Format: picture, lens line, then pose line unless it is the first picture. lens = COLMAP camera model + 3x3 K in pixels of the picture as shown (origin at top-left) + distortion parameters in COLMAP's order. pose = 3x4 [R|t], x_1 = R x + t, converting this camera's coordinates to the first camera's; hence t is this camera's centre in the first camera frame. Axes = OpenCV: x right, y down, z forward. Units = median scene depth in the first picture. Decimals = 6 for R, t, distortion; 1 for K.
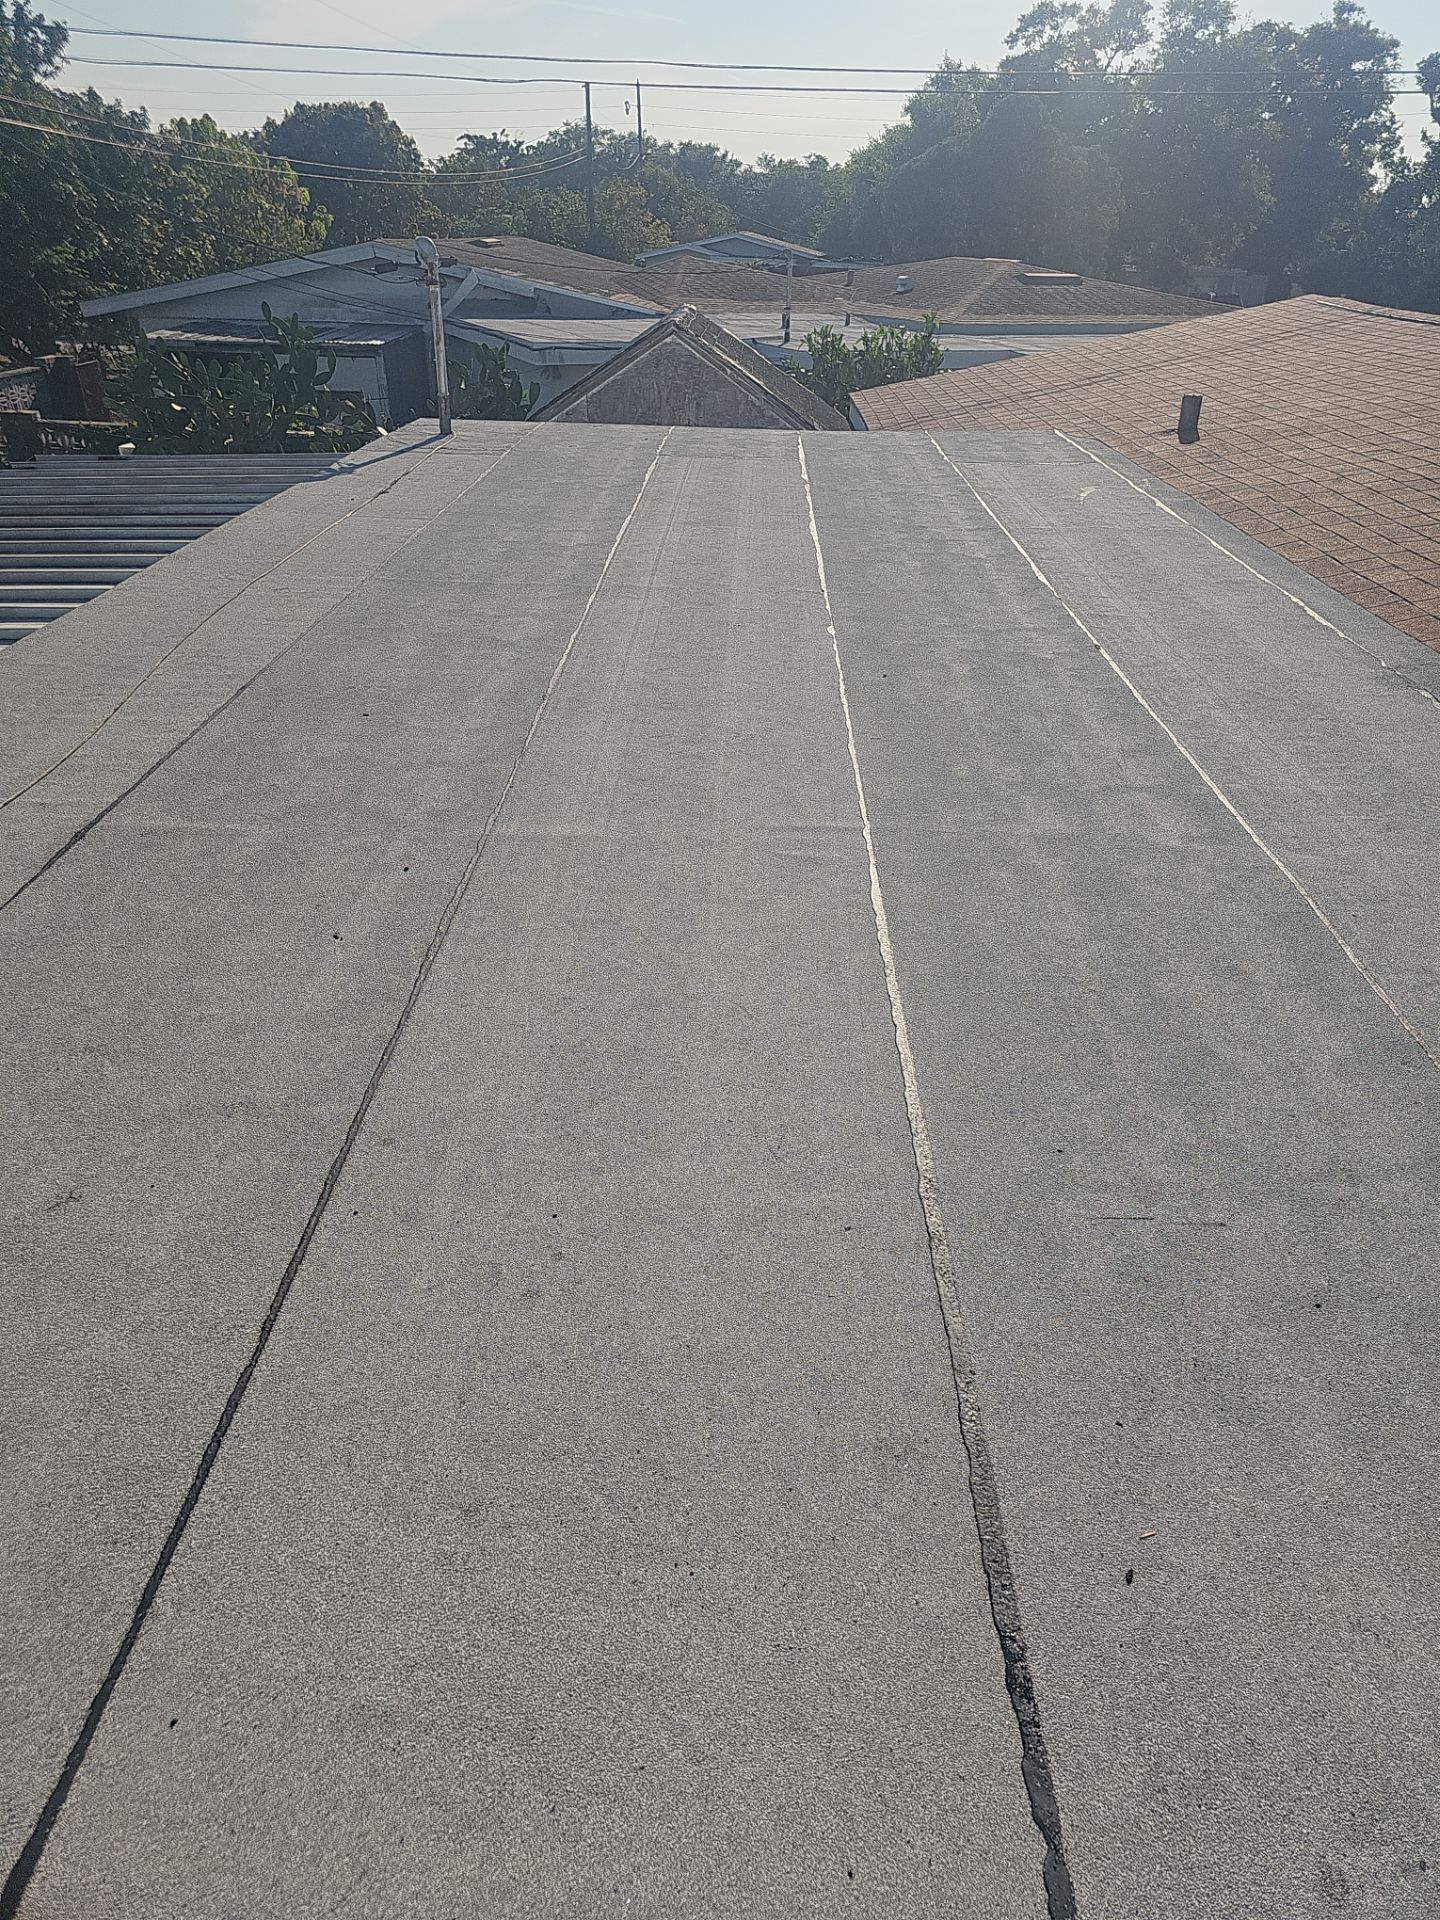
lens RADIAL K [[1335.4, 0, 720.0], [0, 1335.4, 960.0], [0, 0, 1]] dist [0.038219, -0.028987]
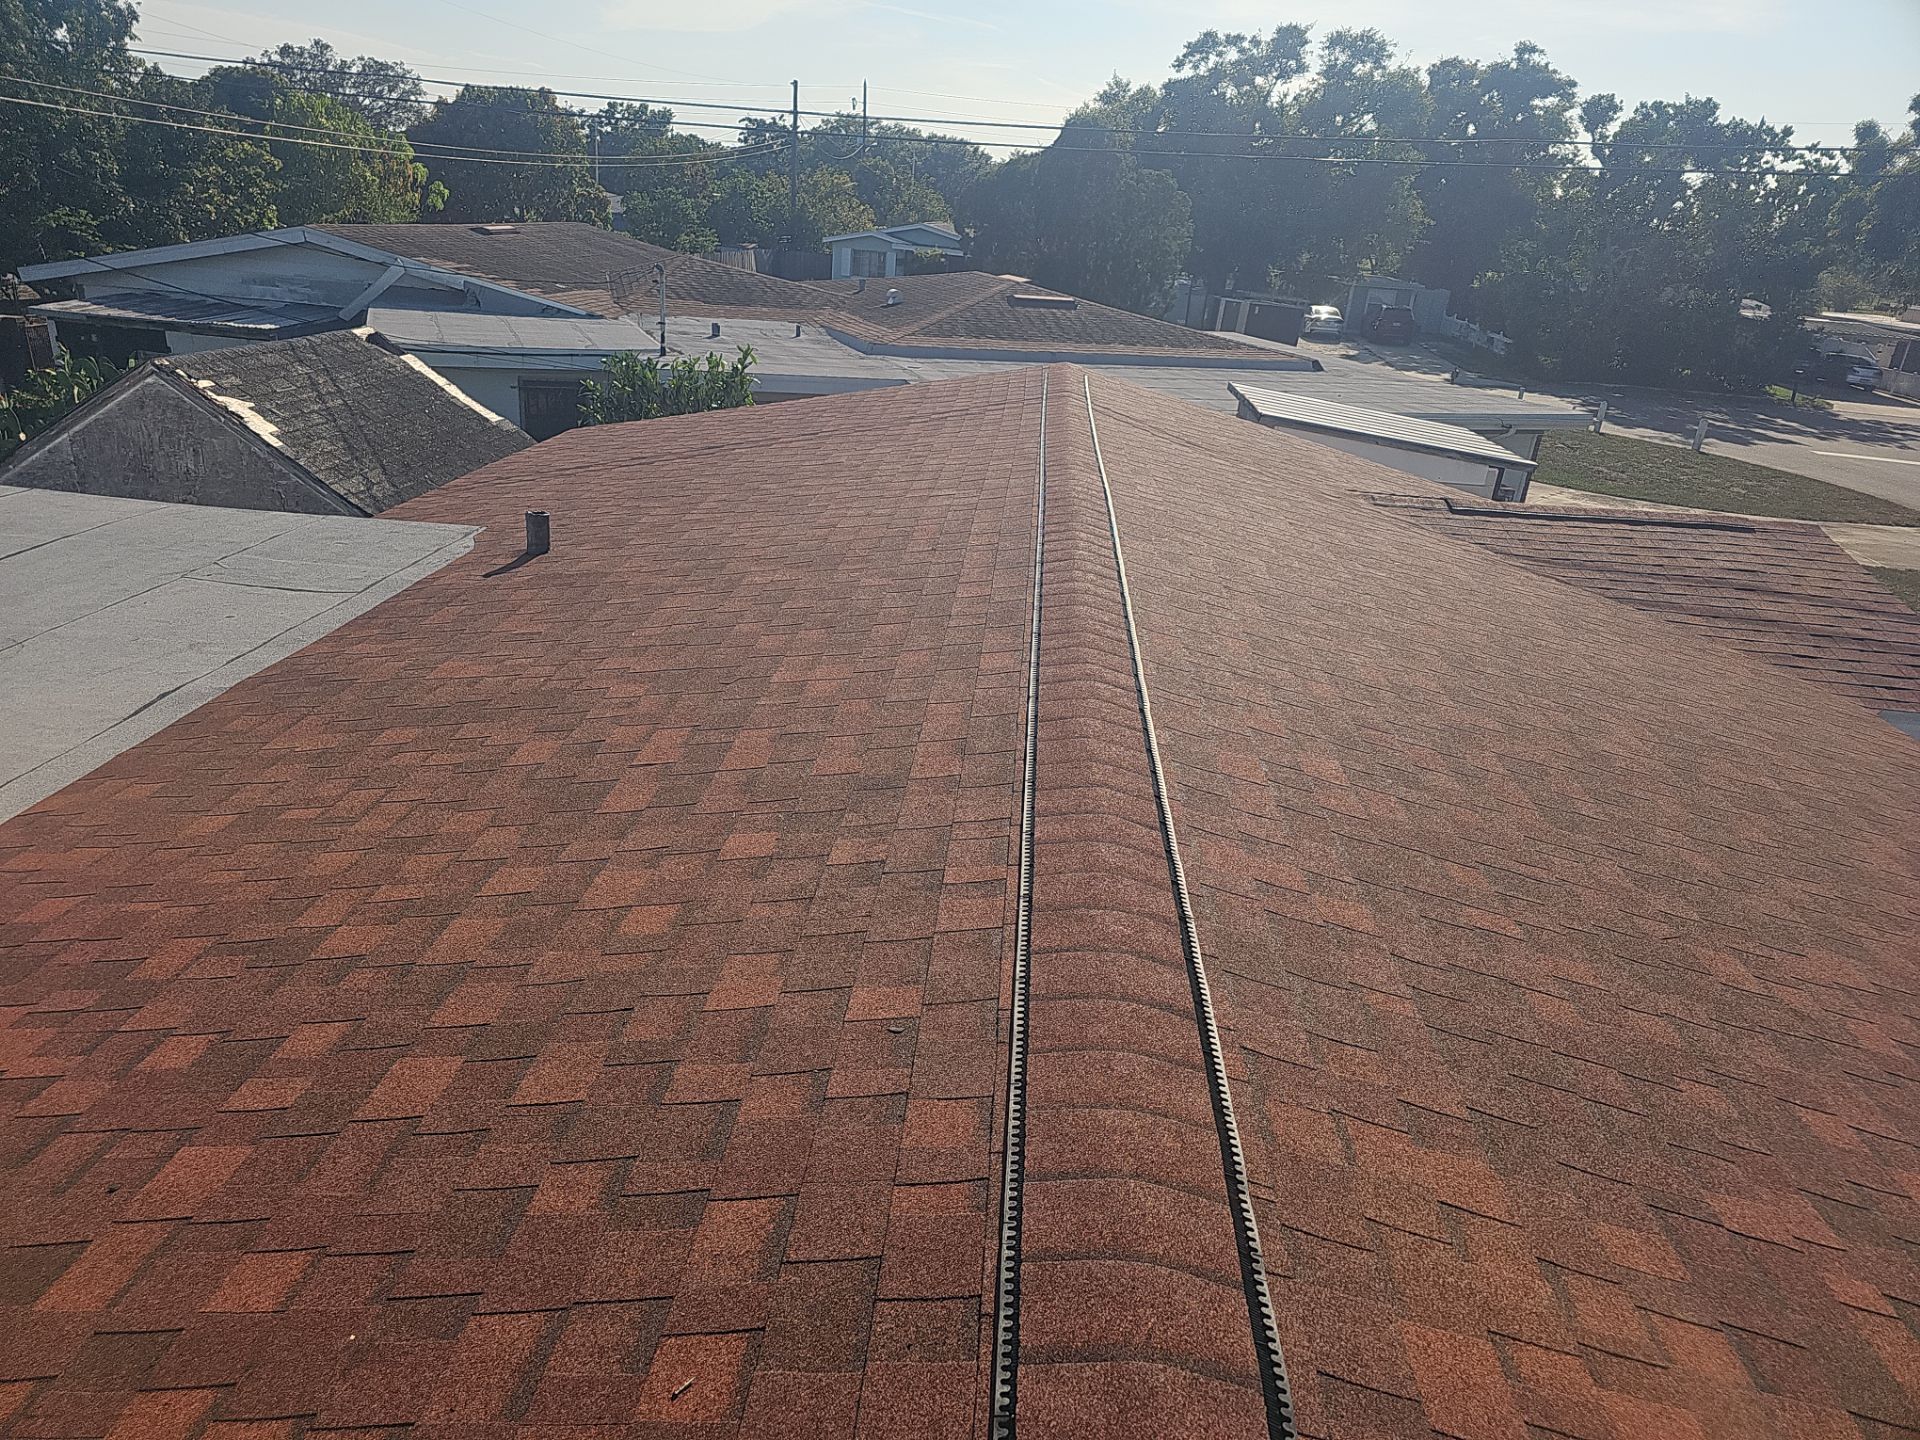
lens RADIAL K [[1335.4, 0, 960.0], [0, 1335.4, 720.0], [0, 0, 1]] dist [0.038219, -0.028987]
pose [[0.997183, 0.066633, -0.034448, 0.119132], [-0.070585, 0.988956, -0.130324, -0.038279], [0.025384, 0.132389, 0.990873, 0.041218]]
